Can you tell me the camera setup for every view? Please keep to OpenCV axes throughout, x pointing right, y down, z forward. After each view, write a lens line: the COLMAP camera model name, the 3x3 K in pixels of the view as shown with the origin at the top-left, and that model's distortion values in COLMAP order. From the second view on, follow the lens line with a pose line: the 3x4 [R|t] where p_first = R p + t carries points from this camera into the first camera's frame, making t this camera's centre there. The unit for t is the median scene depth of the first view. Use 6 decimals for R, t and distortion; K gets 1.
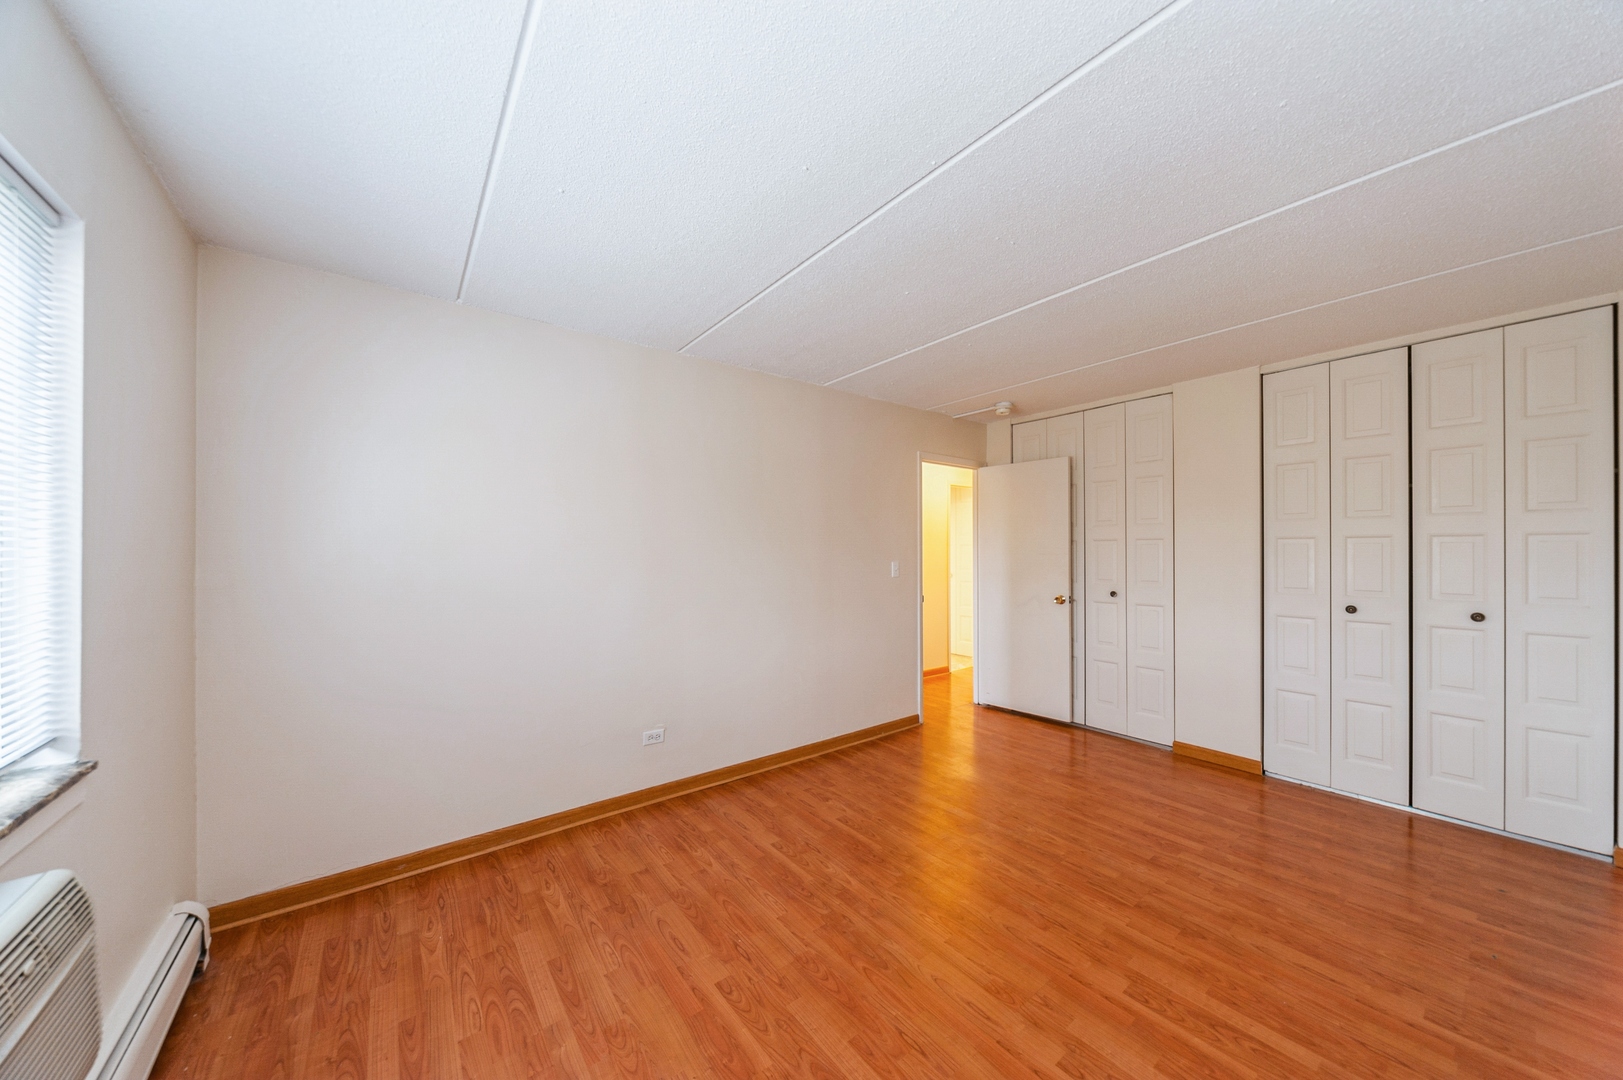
lens RADIAL K [[528.7, 0, 808.9], [0, 528.7, 544.3], [0, 0, 1]] dist [0.002171, 0.000185]
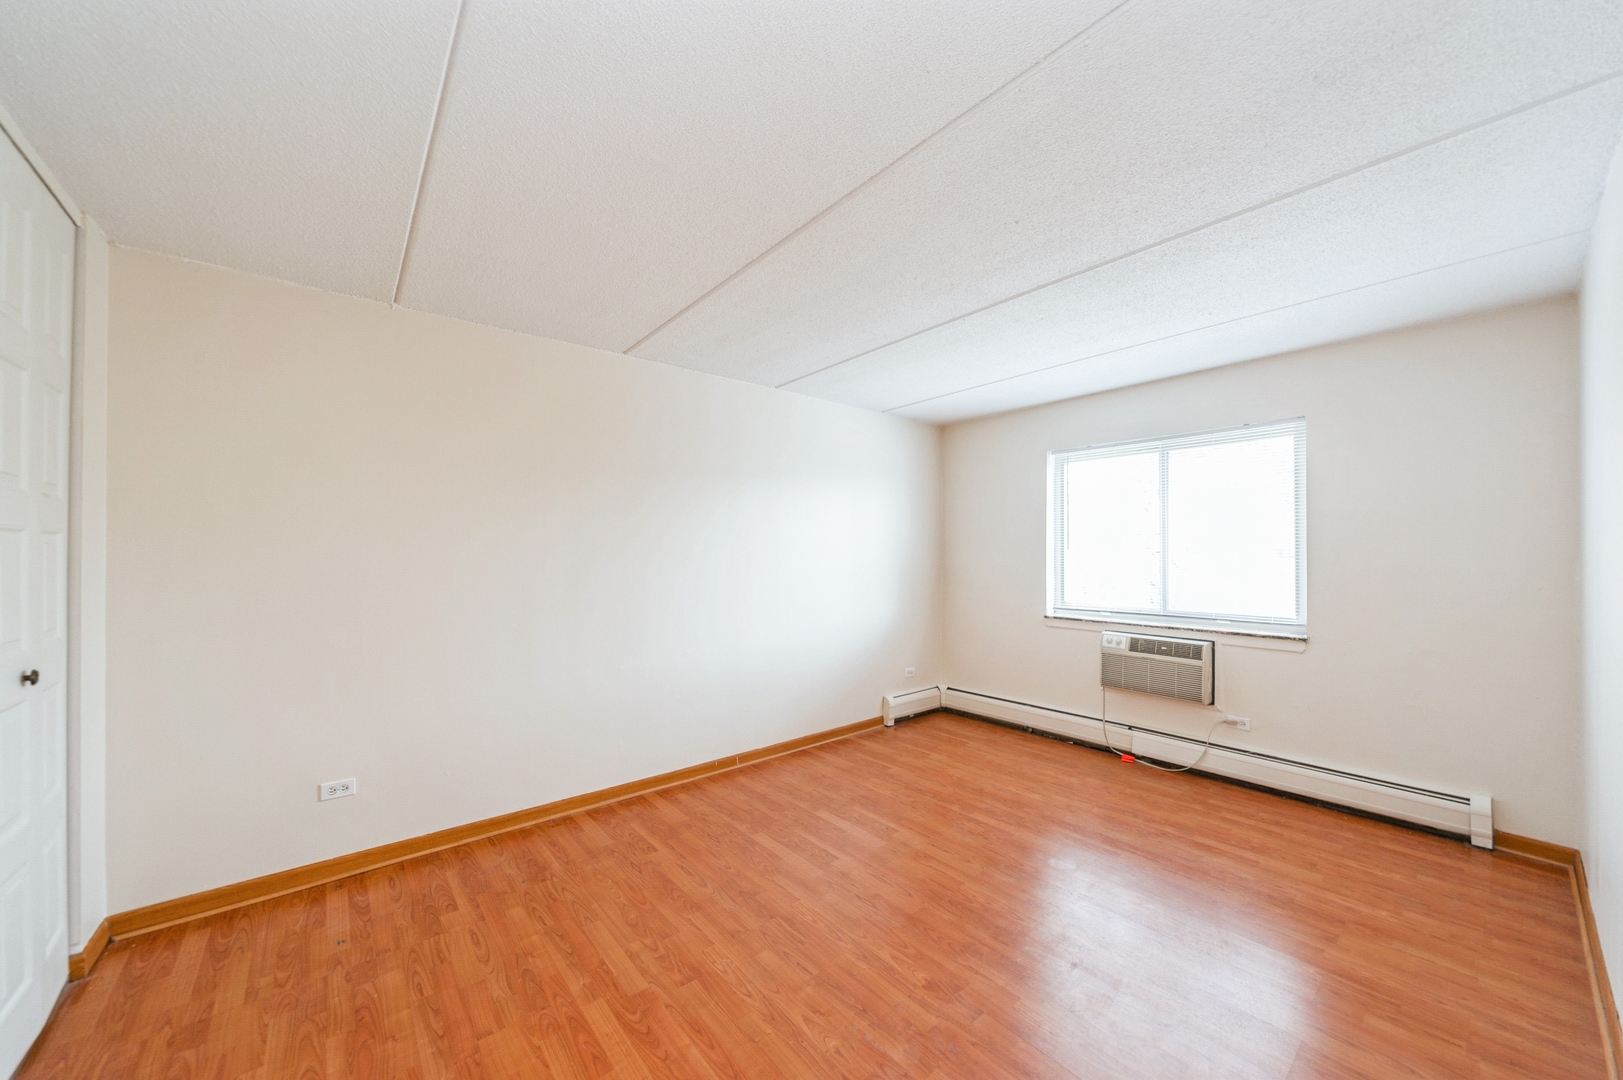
lens RADIAL K [[593.4, 0, 800.3], [0, 593.4, 532.0], [0, 0, 1]] dist [0.011916, 0.000114]
pose [[-0.999524, -0.000924, -0.030823, 0.642577], [0.000087, 0.999463, -0.032759, 0.008801], [0.030837, -0.032746, -0.998988, 2.263636]]
